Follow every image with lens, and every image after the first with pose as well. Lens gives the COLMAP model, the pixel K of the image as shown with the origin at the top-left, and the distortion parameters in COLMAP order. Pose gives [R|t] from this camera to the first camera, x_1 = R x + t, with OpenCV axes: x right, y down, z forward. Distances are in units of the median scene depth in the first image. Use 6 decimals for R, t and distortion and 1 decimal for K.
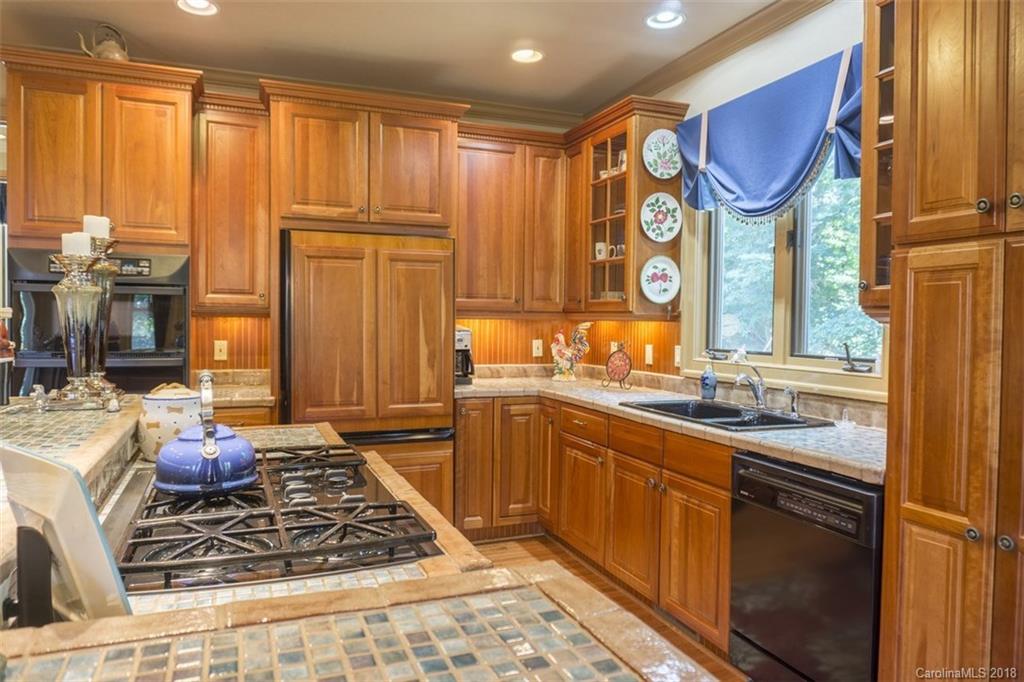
lens RADIAL K [[687.6, 0, 510.8], [0, 687.6, 339.9], [0, 0, 1]] dist [-0.017318, 0.000295]
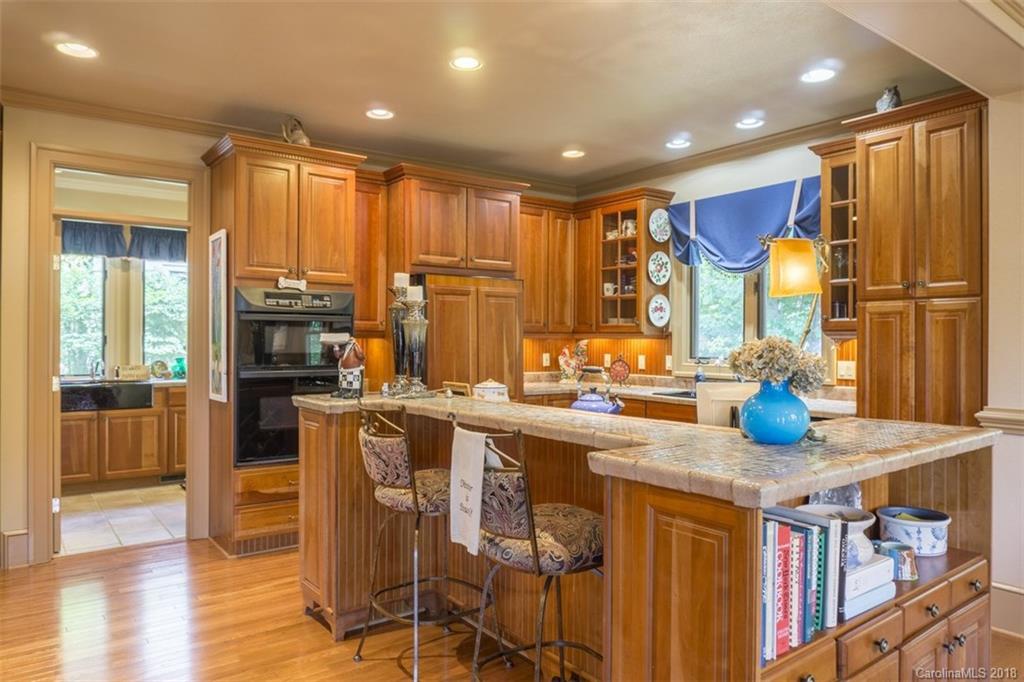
lens RADIAL K [[687.6, 0, 514.0], [0, 687.6, 339.1], [0, 0, 1]] dist [-0.017318, 0.000295]
pose [[0.965314, -0.007281, 0.260989, -0.471009], [0.014415, 0.999573, -0.025428, 0.006122], [-0.260692, 0.028308, 0.965007, -0.337121]]
